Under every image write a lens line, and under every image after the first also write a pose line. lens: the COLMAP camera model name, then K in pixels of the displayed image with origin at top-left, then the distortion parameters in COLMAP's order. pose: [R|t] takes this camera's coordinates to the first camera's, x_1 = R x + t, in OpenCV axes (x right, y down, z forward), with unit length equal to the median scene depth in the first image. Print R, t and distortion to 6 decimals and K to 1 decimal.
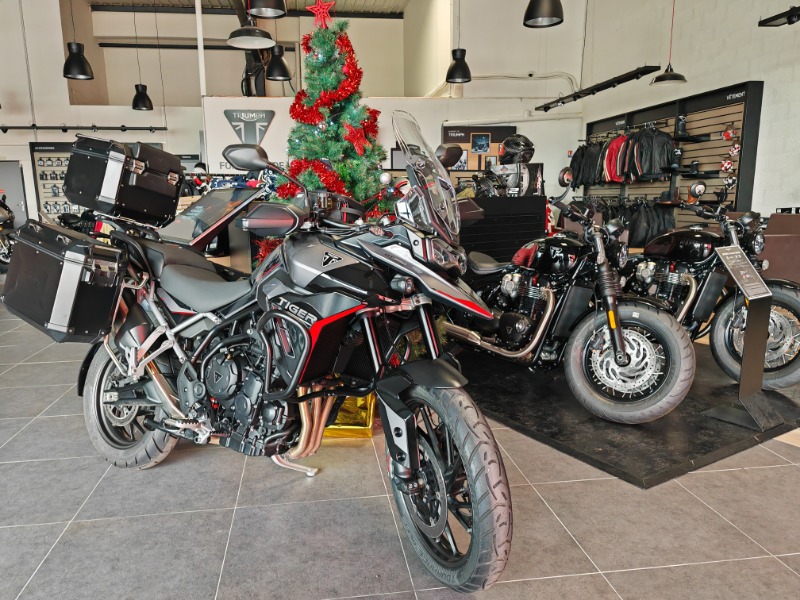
lens RADIAL K [[608.2, 0, 394.0], [0, 608.2, 325.2], [0, 0, 1]] dist [0.046608, -0.028724]
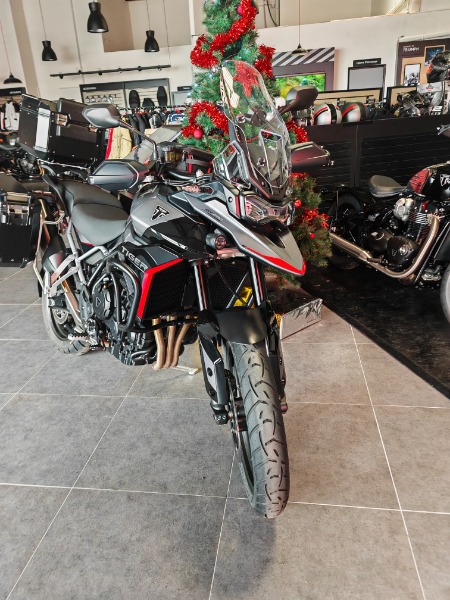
lens RADIAL K [[456.2, 0, 220.6], [0, 456.2, 302.9], [0, 0, 1]] dist [0.046608, -0.028724]
pose [[0.957373, 0.065494, -0.281331, 0.191313], [-0.011740, 0.981974, 0.188652, -0.082848], [0.288615, -0.177308, 0.940884, 0.171245]]
